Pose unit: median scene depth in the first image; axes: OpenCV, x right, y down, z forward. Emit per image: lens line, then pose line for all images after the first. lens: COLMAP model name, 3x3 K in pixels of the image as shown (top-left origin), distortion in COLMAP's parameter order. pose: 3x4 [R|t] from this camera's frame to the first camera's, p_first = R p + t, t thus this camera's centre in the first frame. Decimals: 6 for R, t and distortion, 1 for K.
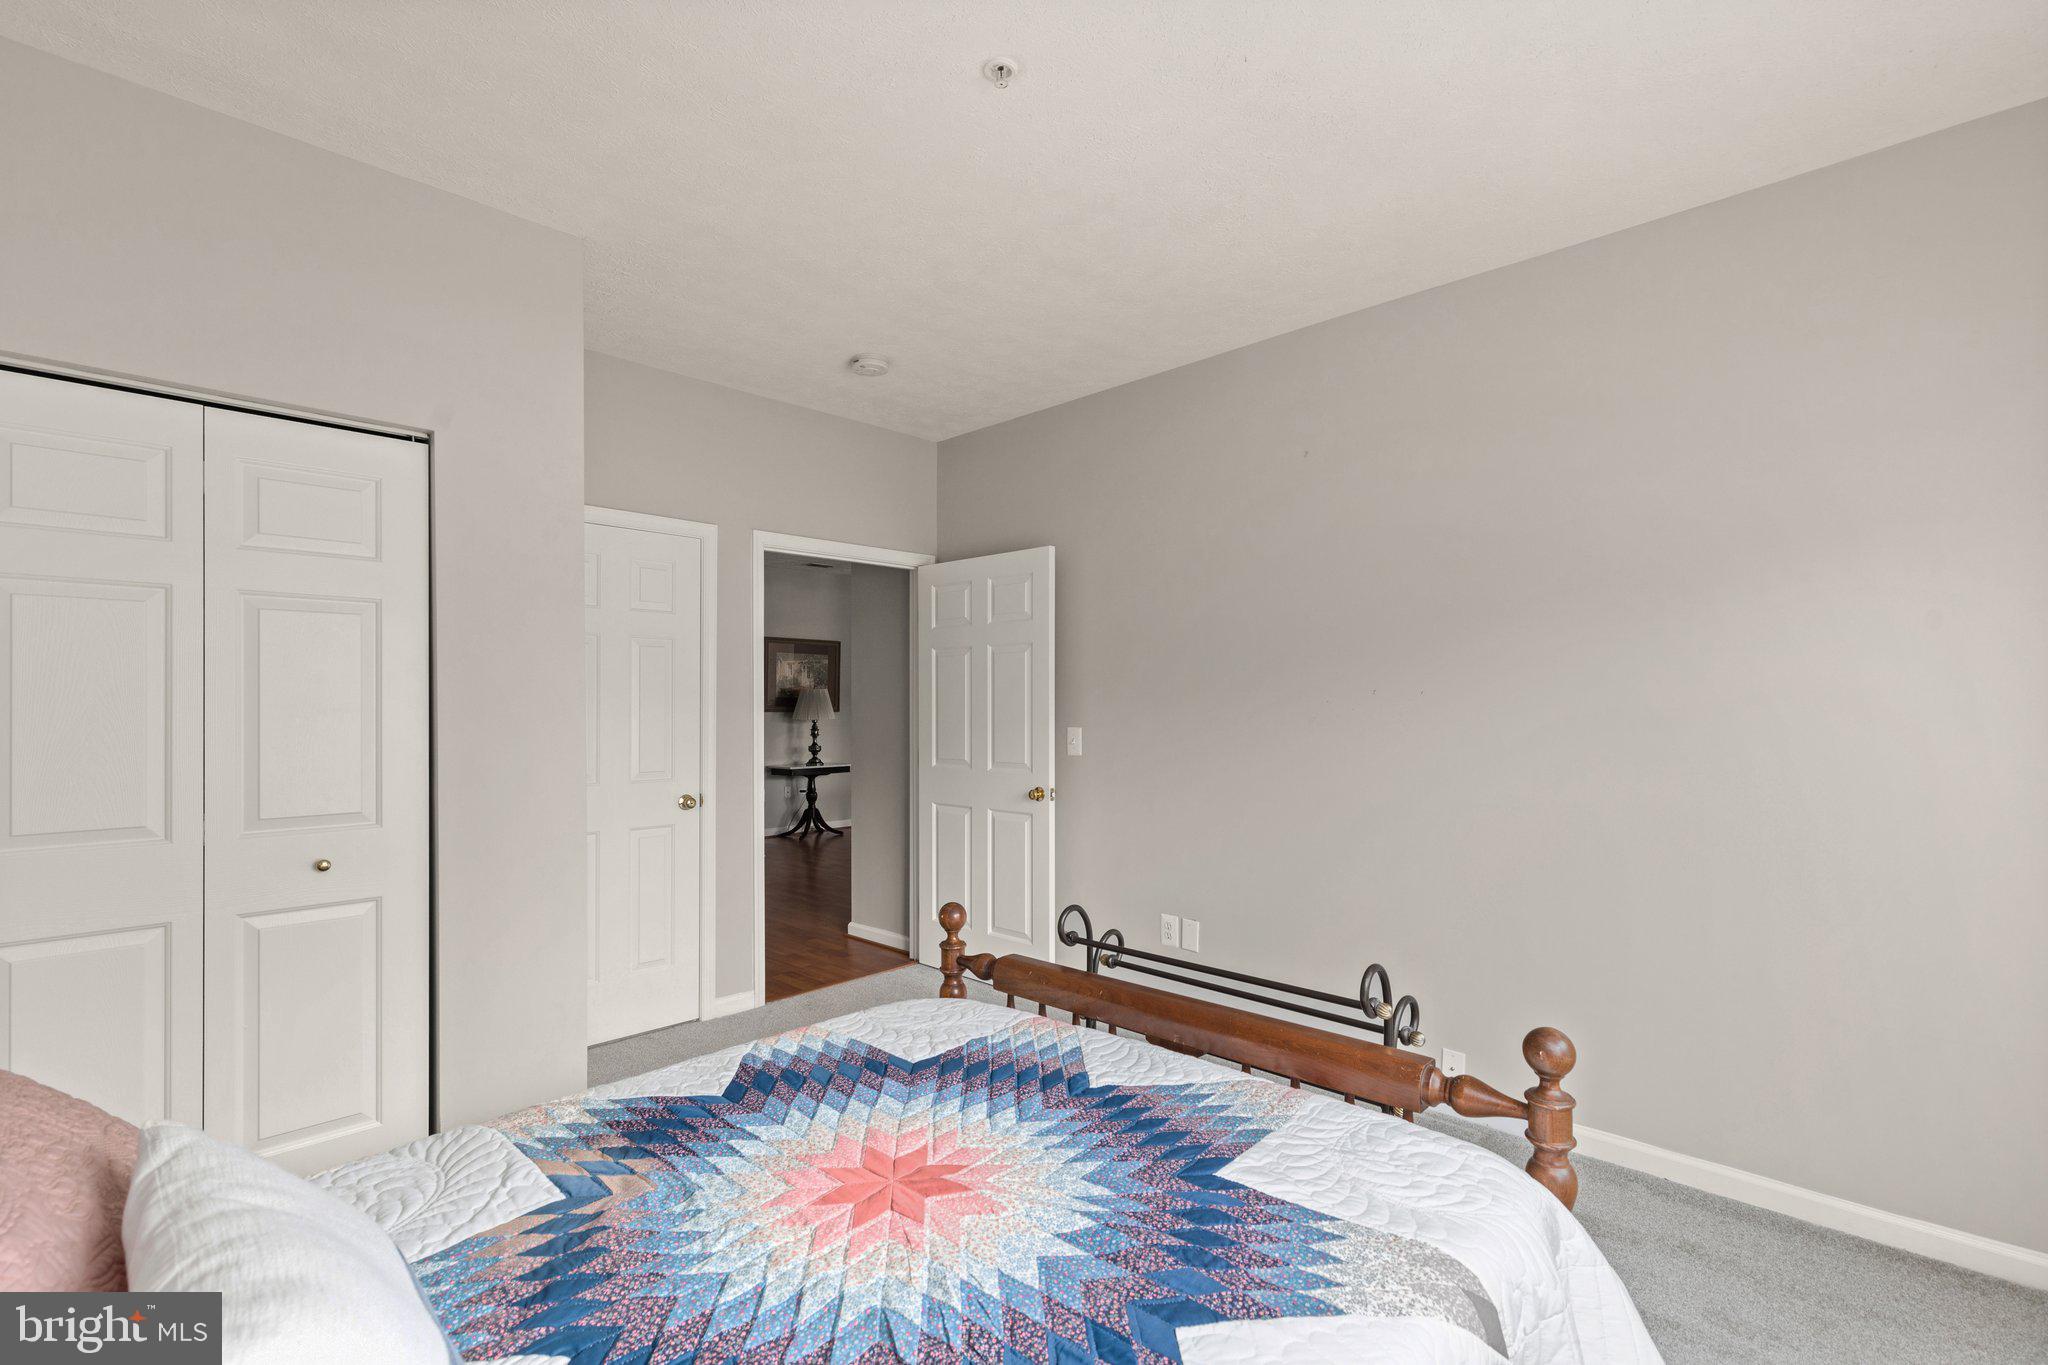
lens RADIAL K [[928.3, 0, 1022.4], [0, 928.3, 709.2], [0, 0, 1]] dist [0.001043, 0.000027]
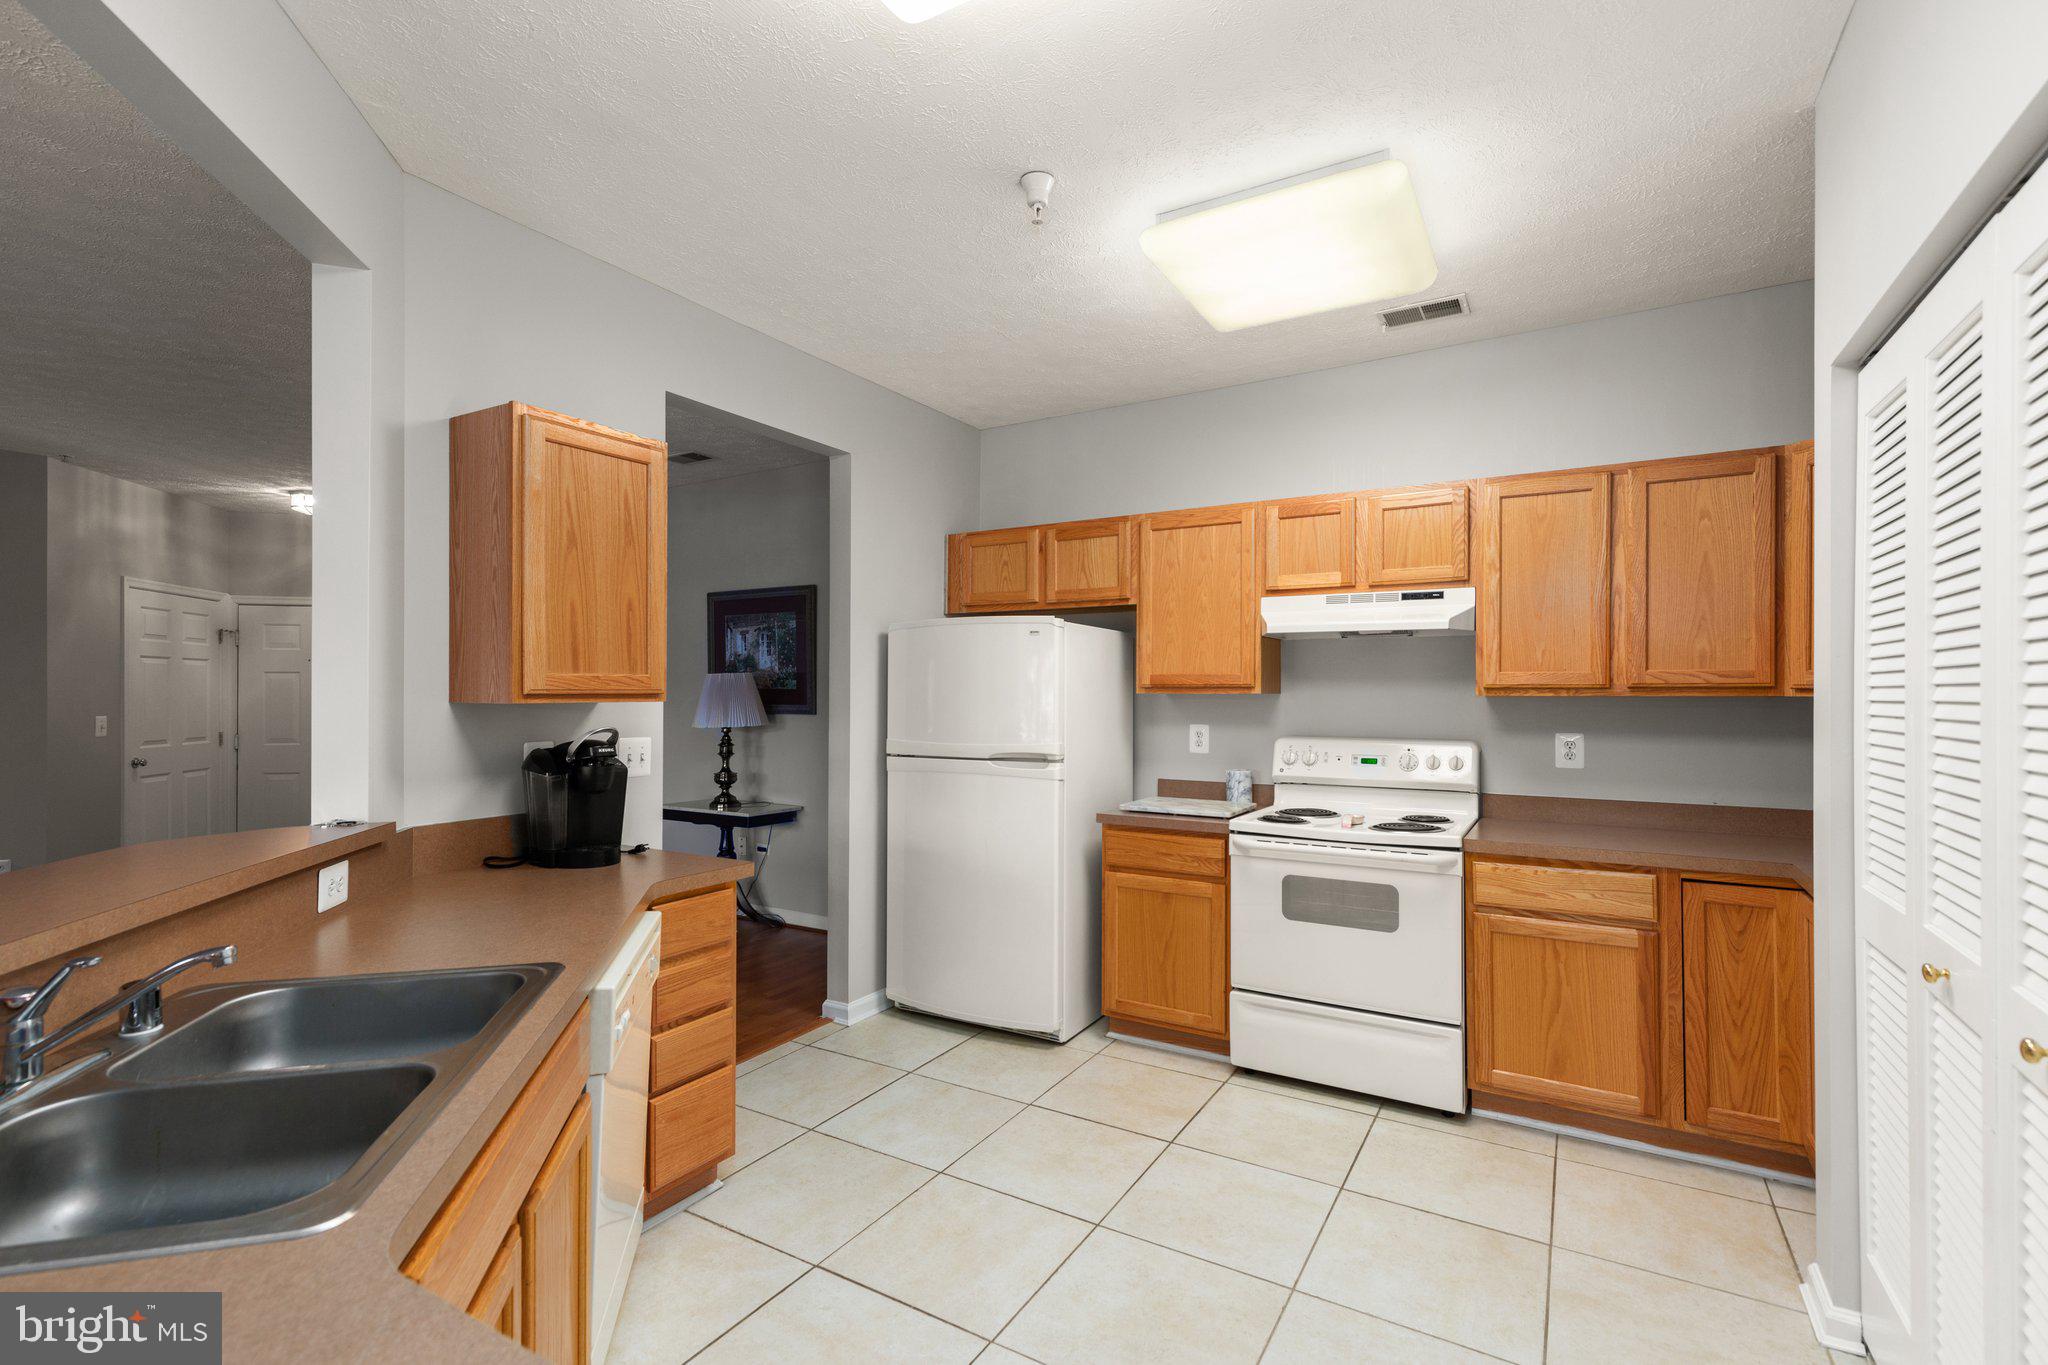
lens RADIAL K [[953.1, 0, 976.4], [0, 953.1, 692.8], [0, 0, 1]] dist [0.024872, -0.000177]
pose [[0.199828, 0.000146, -0.979831, 0.384222], [-0.003560, 0.999993, -0.000577, -0.010213], [0.979824, 0.003603, 0.199828, 1.027220]]
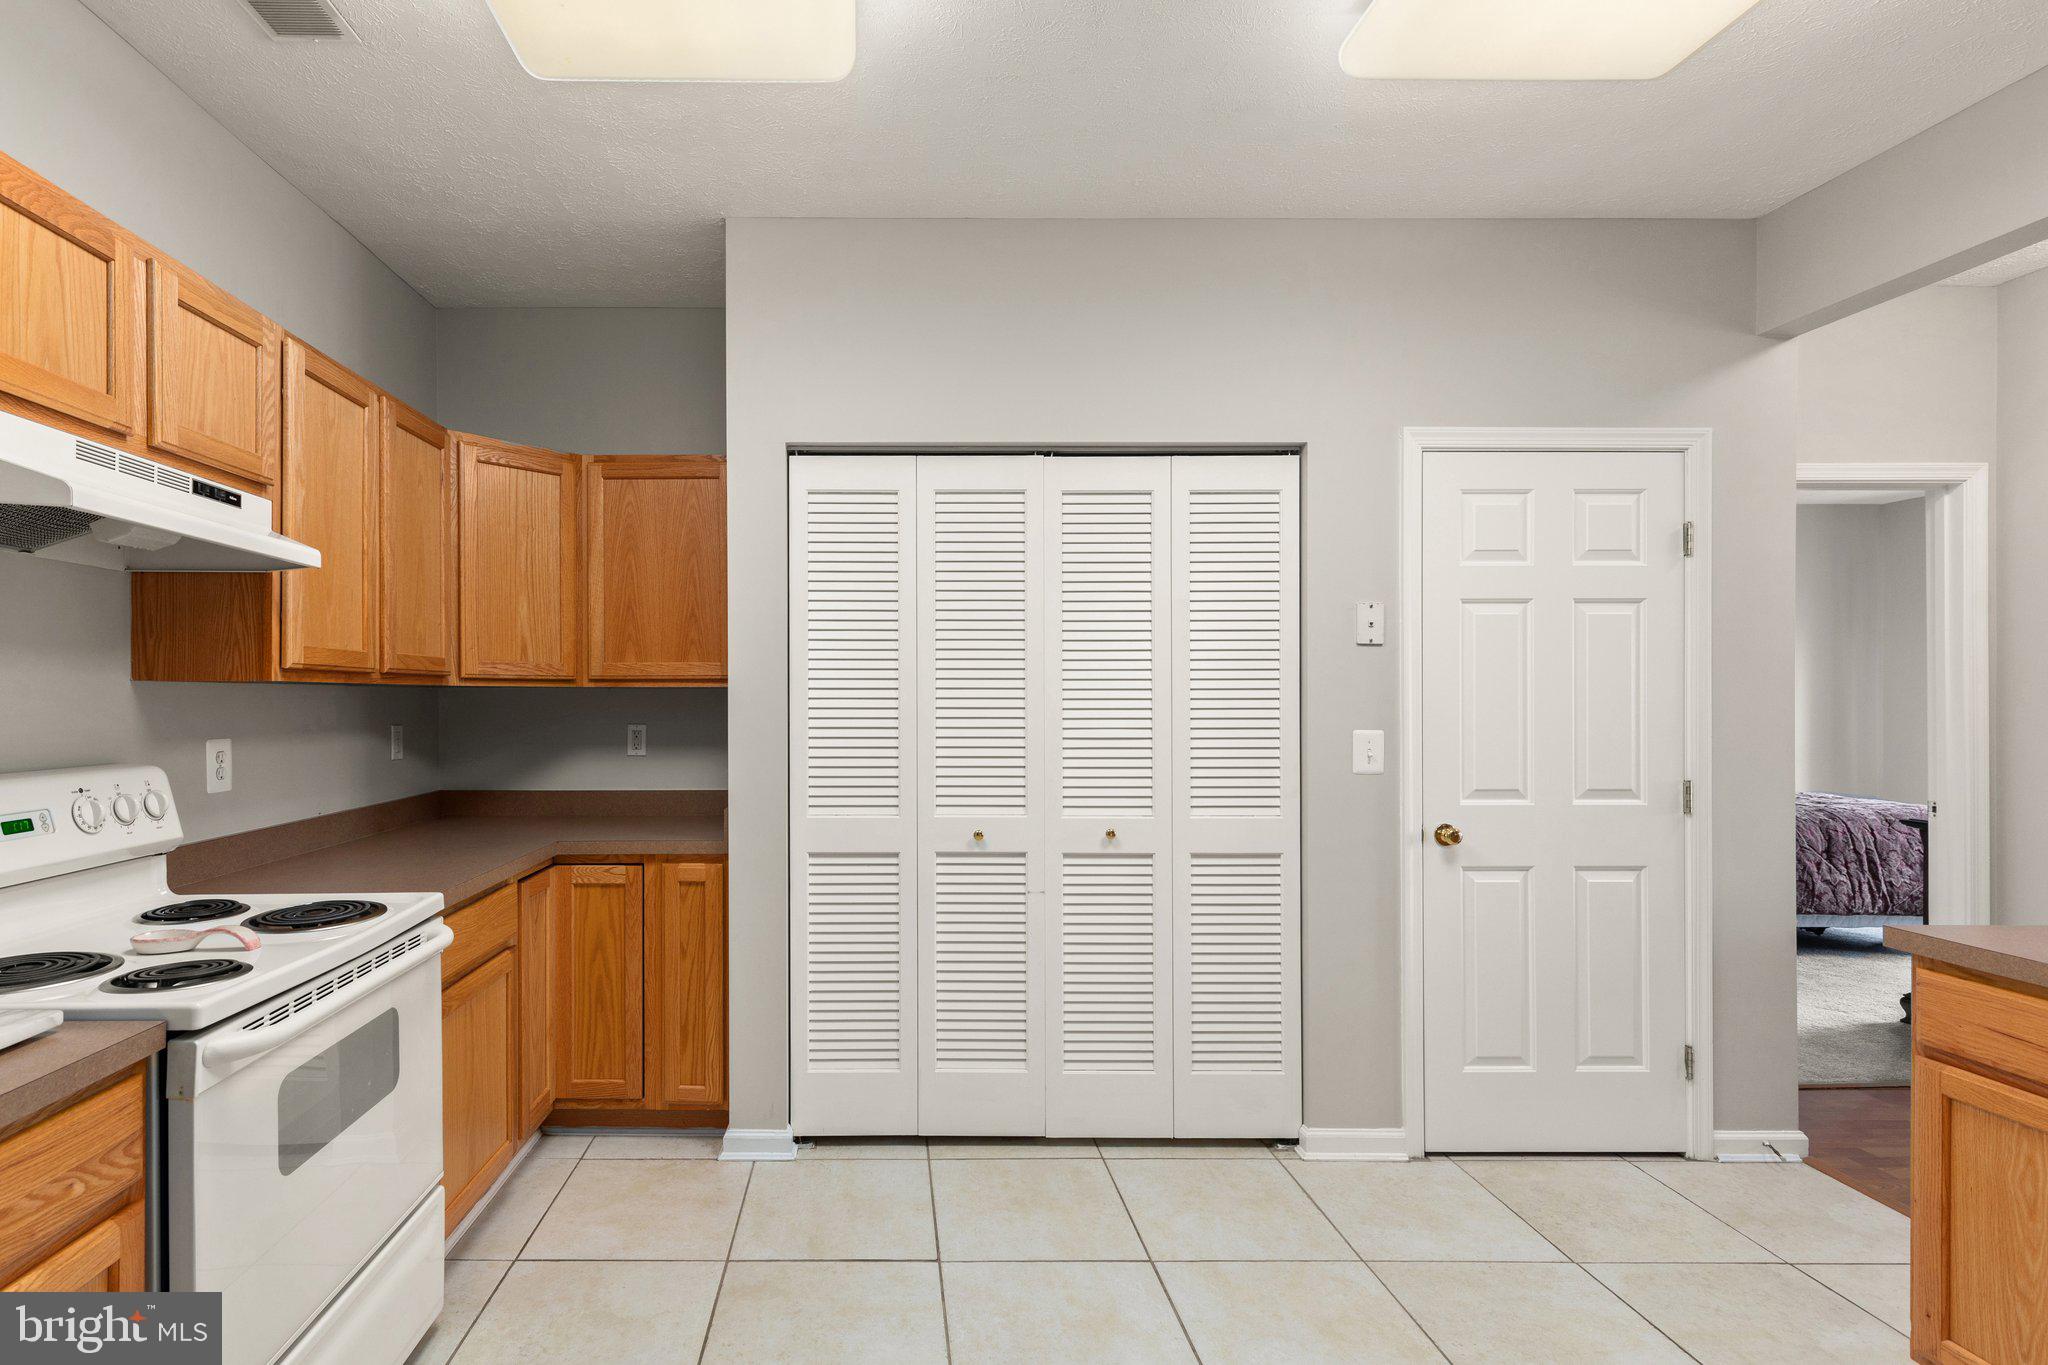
lens RADIAL K [[972.0, 0, 911.7], [0, 972.0, 698.2], [0, 0, 1]] dist [0.002184, 0.000605]
pose [[0.694412, -0.000105, 0.719577, 0.021081], [0.002427, 0.999995, -0.002197, -0.005413], [-0.719573, 0.003272, 0.694409, 1.025680]]
